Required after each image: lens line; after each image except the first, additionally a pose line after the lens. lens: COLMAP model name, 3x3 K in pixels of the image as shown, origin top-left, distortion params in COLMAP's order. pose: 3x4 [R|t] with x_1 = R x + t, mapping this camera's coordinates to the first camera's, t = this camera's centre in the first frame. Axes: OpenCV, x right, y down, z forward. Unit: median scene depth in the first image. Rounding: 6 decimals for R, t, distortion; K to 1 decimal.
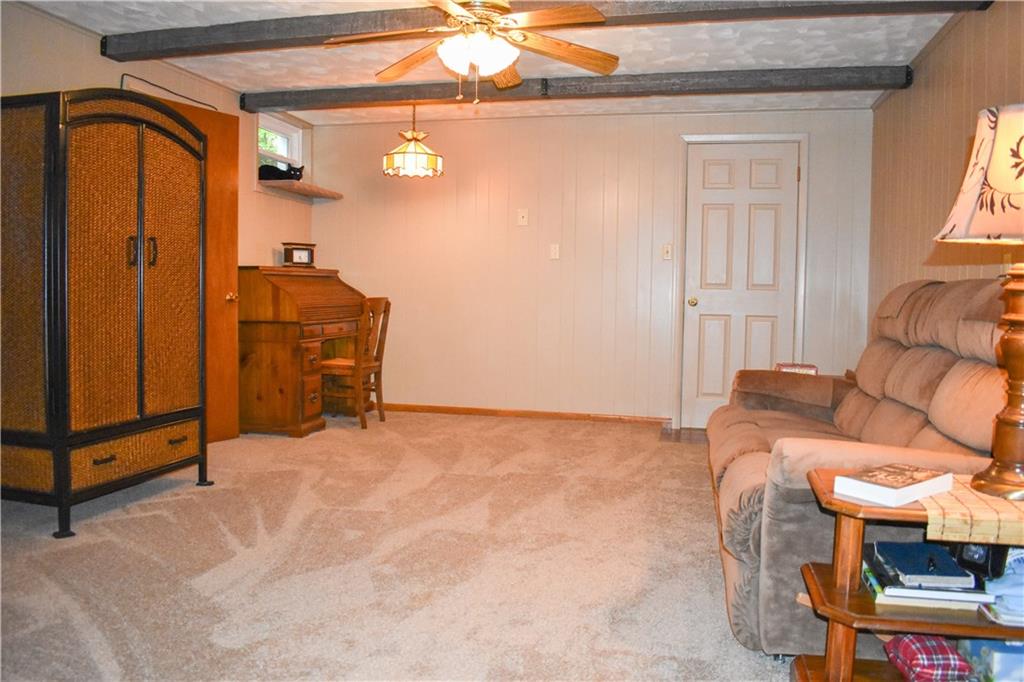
lens RADIAL K [[792.1, 0, 512.0], [0, 792.1, 341.0], [0, 0, 1]] dist [-0.227023, -0.000082]
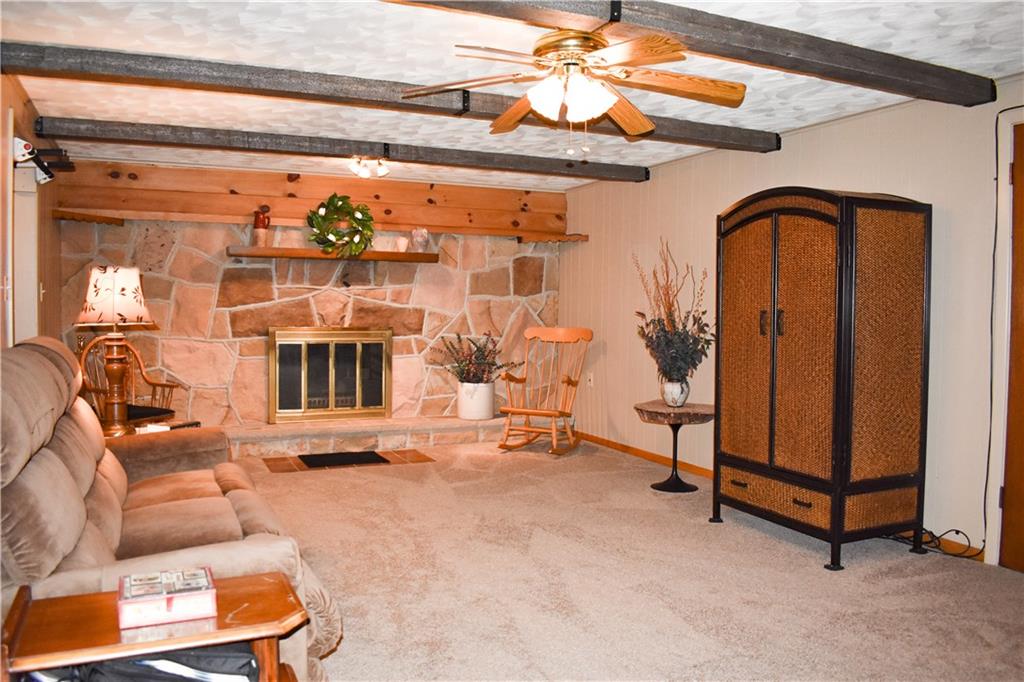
lens RADIAL K [[798.6, 0, 512.0], [0, 798.6, 341.0], [0, 0, 1]] dist [-0.084909, 0.002655]
pose [[-0.784999, 0.018843, -0.619210, 0.577278], [-0.048003, 0.994682, 0.091123, -0.181852], [0.617634, 0.101256, -0.779920, 1.676874]]
